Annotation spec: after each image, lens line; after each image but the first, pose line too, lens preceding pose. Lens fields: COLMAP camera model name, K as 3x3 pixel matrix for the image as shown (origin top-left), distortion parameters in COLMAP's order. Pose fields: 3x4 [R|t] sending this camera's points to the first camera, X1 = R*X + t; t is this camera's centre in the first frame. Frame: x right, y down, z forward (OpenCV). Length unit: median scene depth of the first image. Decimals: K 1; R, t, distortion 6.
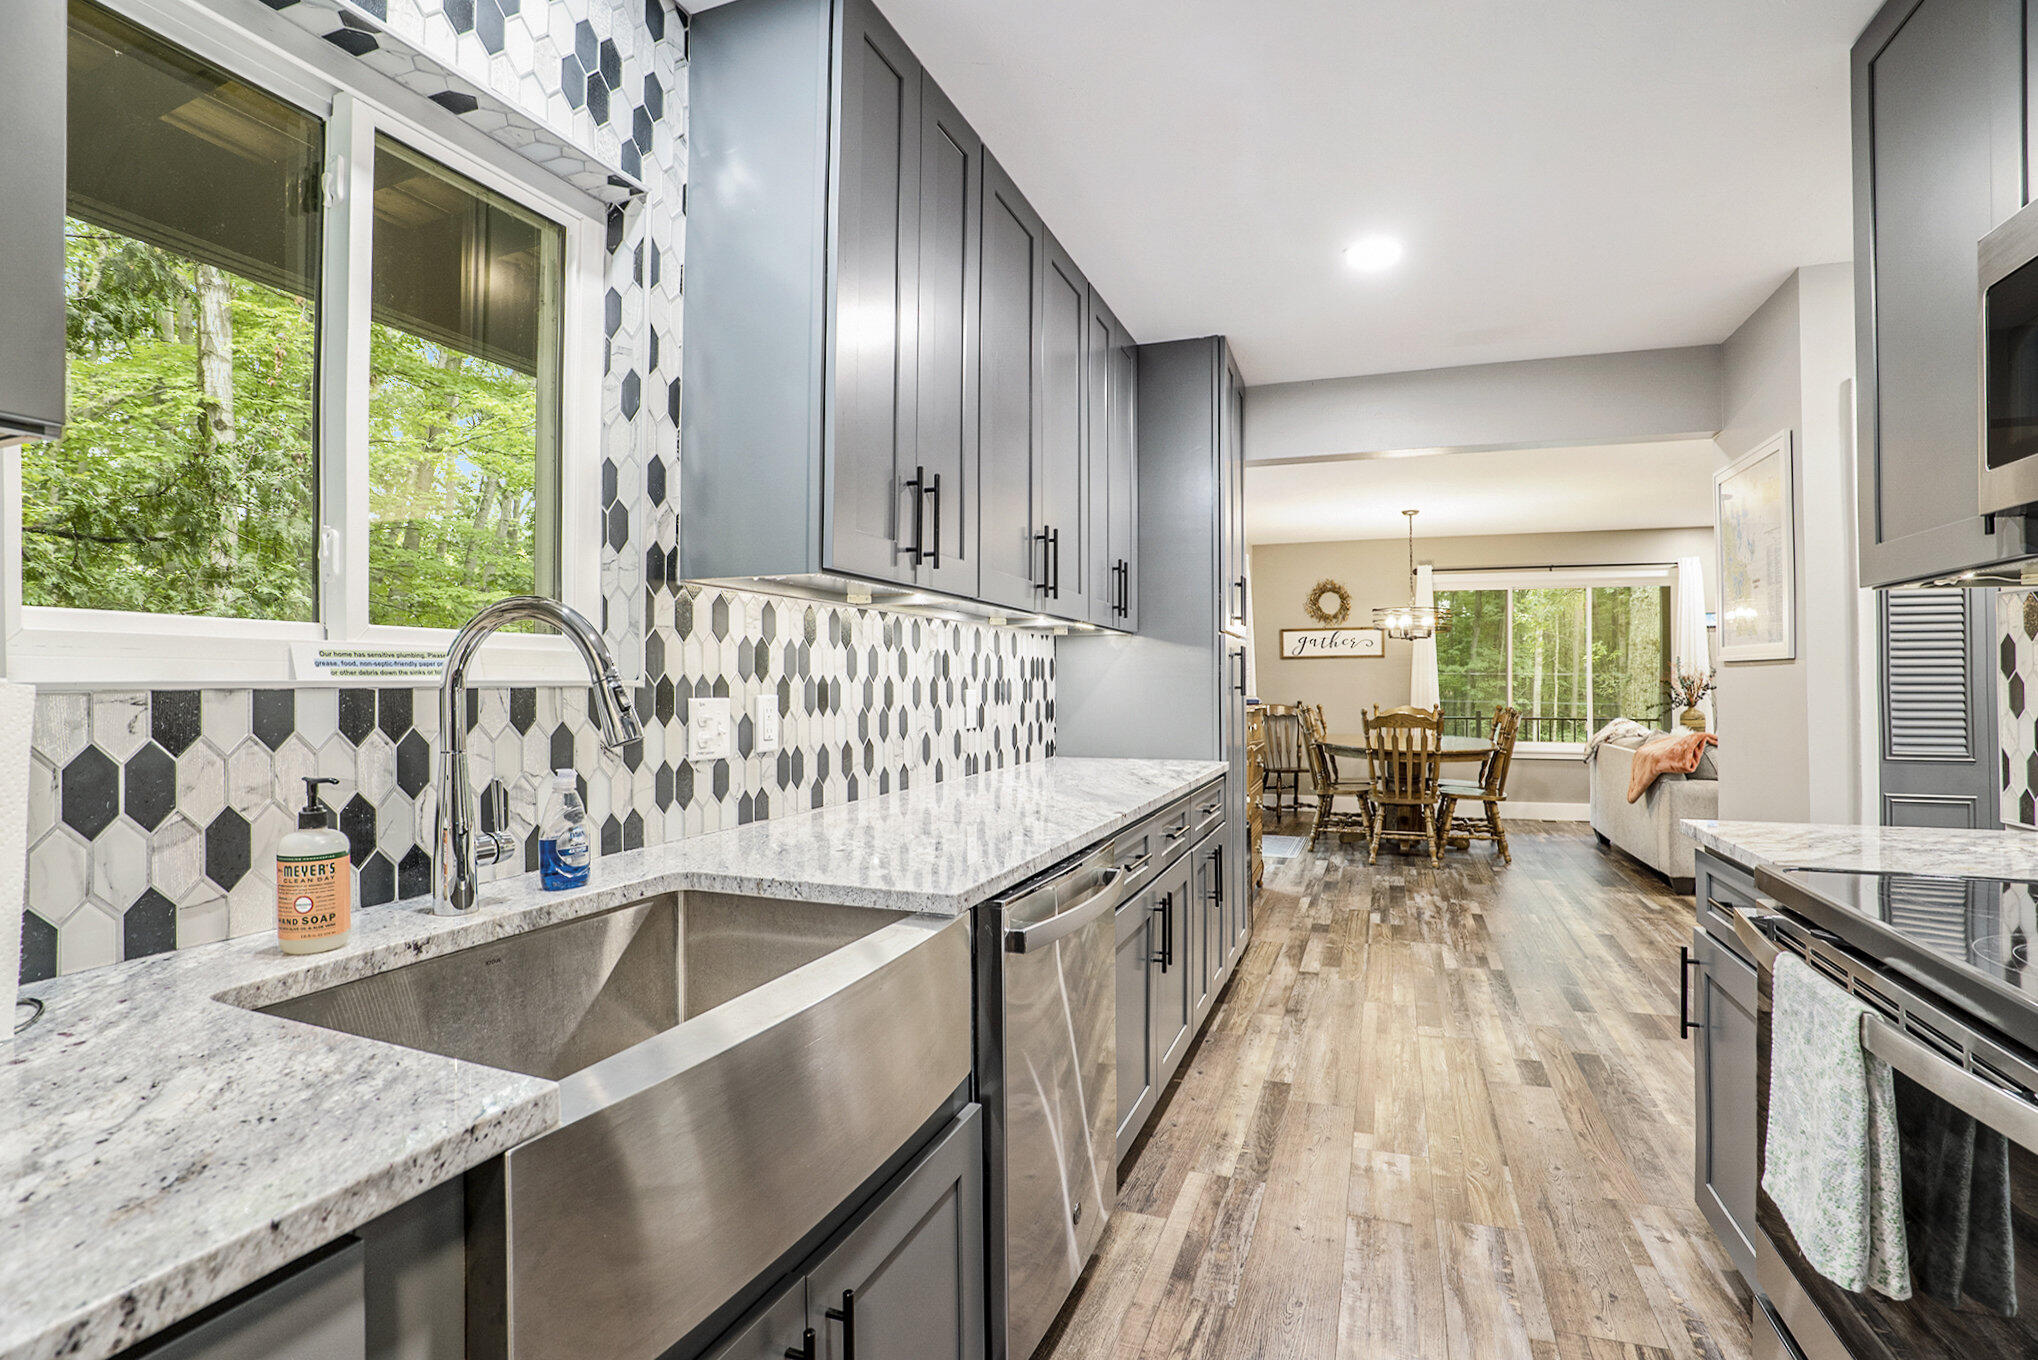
lens RADIAL K [[960.7, 0, 1019.7], [0, 960.7, 683.9], [0, 0, 1]] dist [-0.074287, 0.008713]
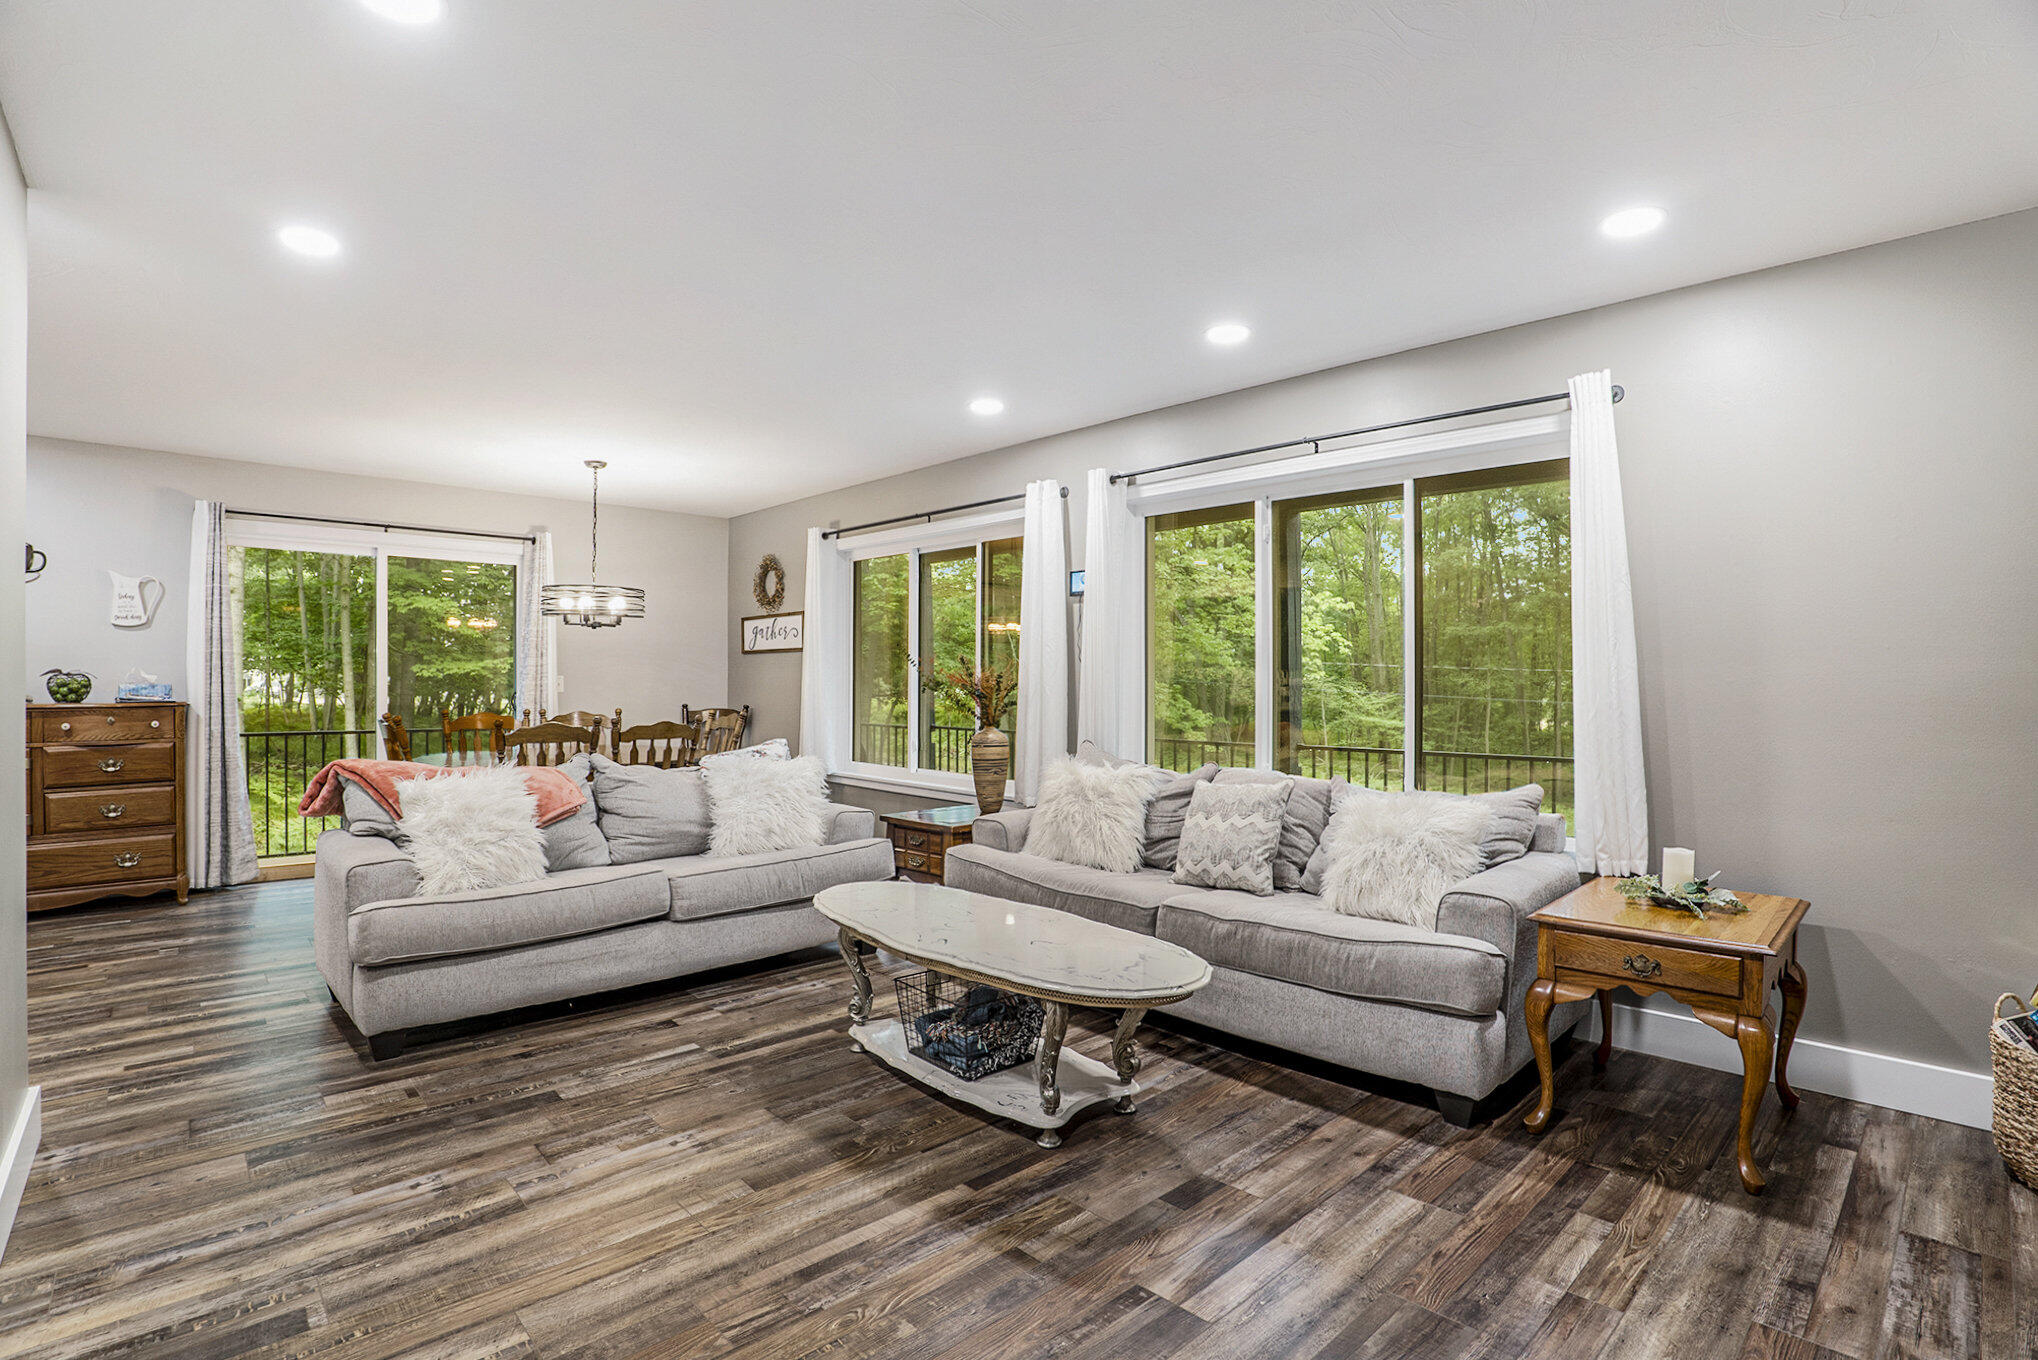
lens RADIAL K [[999.4, 0, 1032.6], [0, 999.4, 671.4], [0, 0, 1]] dist [-0.069809, 0.009219]
pose [[0.889861, -0.002377, -0.456226, 0.912708], [-0.003342, 0.999926, -0.011728, -0.002219], [0.456220, 0.011961, 0.889787, 0.364438]]
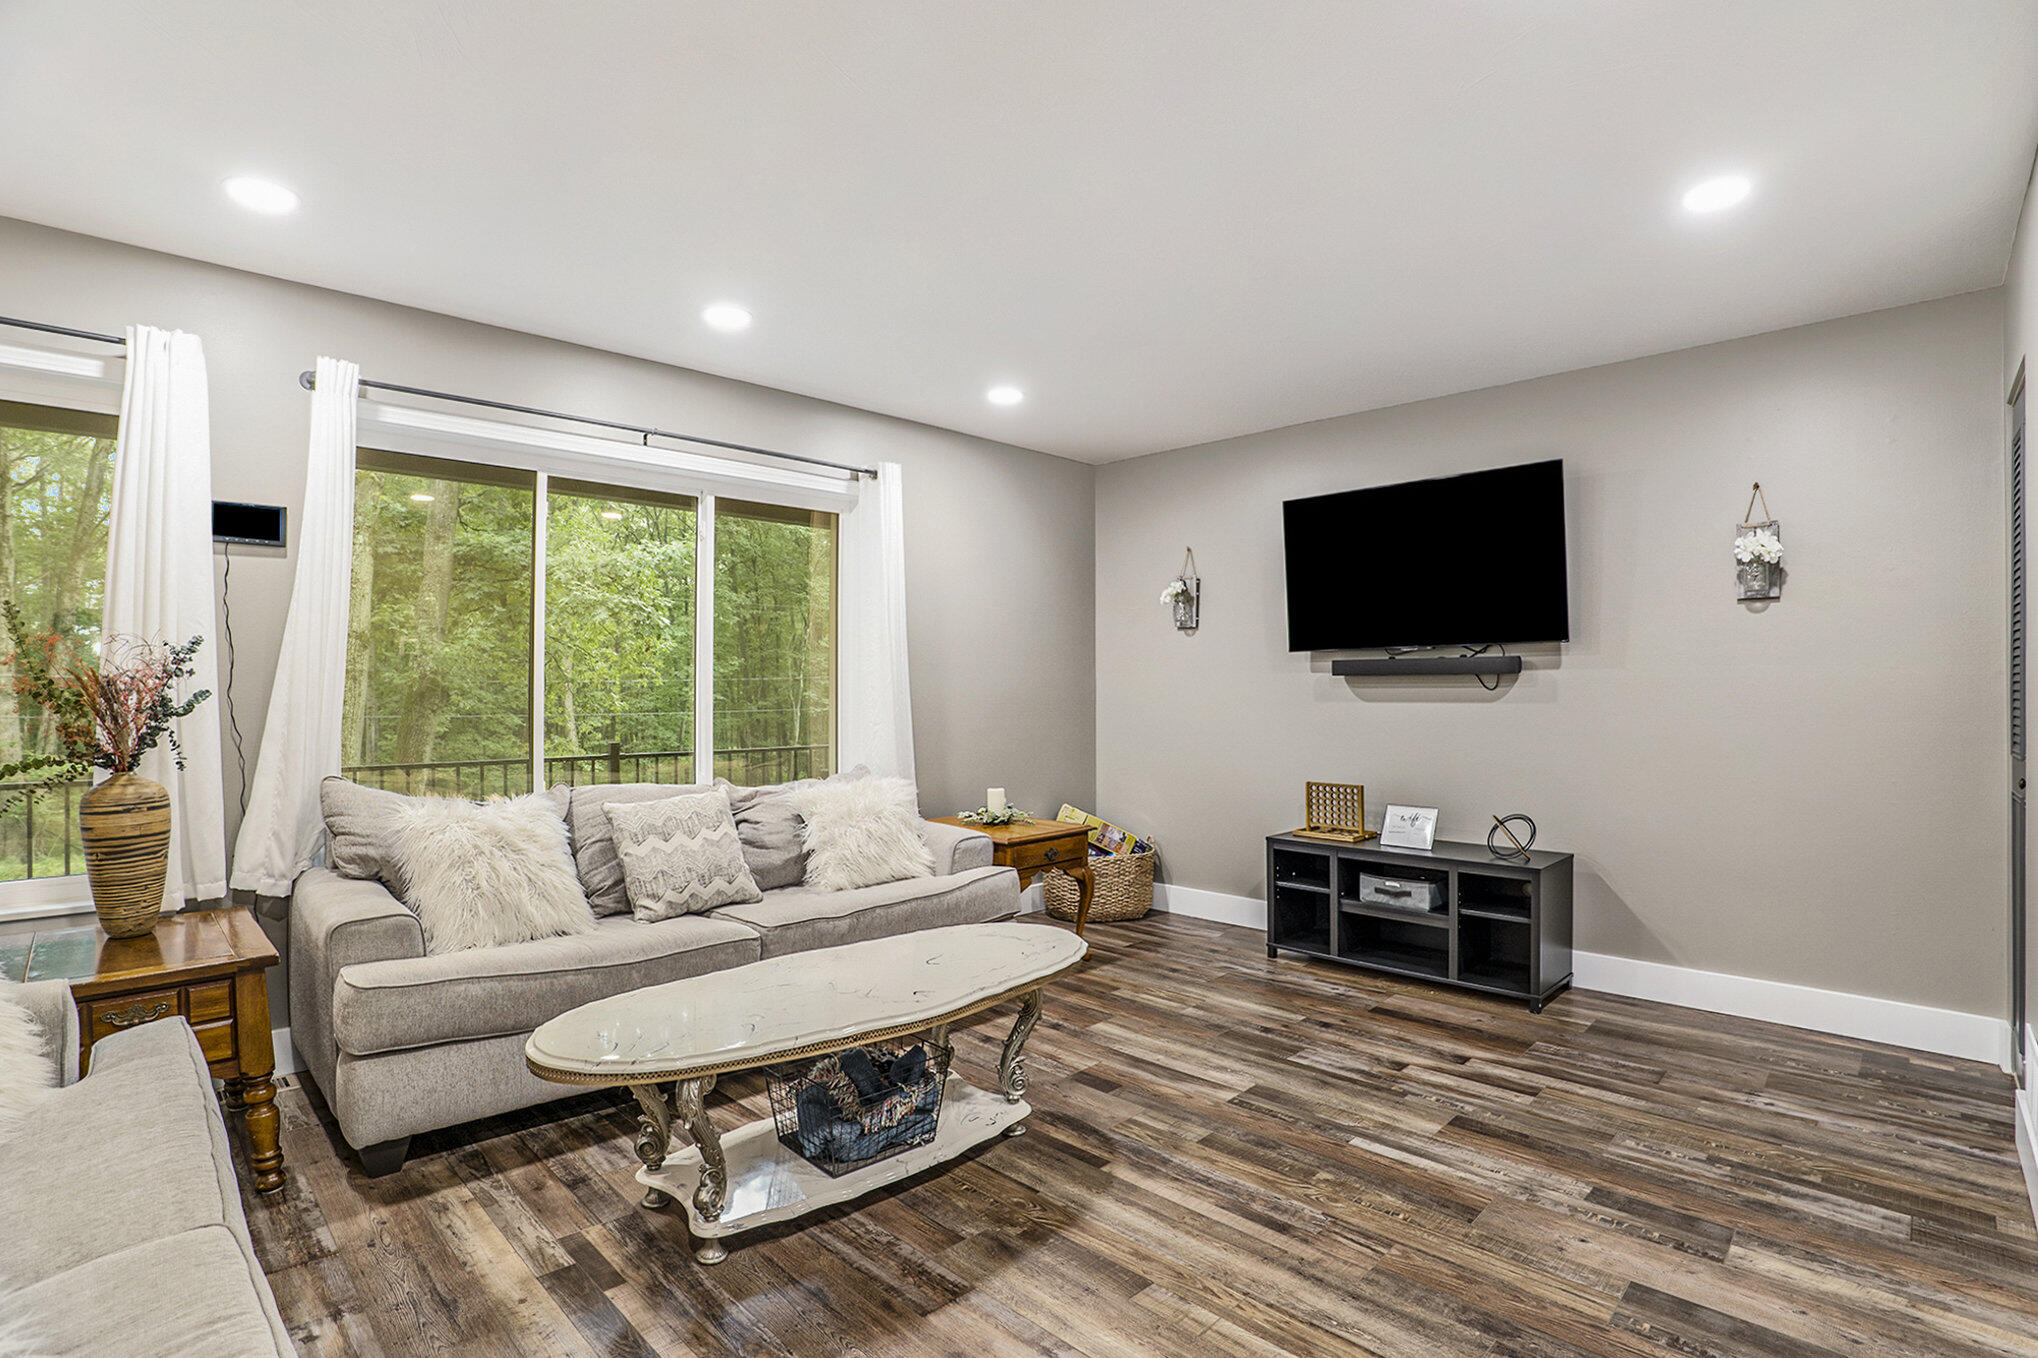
lens RADIAL K [[1004.5, 0, 1002.8], [0, 1004.5, 691.8], [0, 0, 1]] dist [-0.070423, 0.000945]
pose [[0.422944, -0.001628, 0.906154, 0.491917], [0.001924, 0.999998, 0.000899, -0.001200], [-0.906154, 0.001363, 0.422947, 0.507272]]
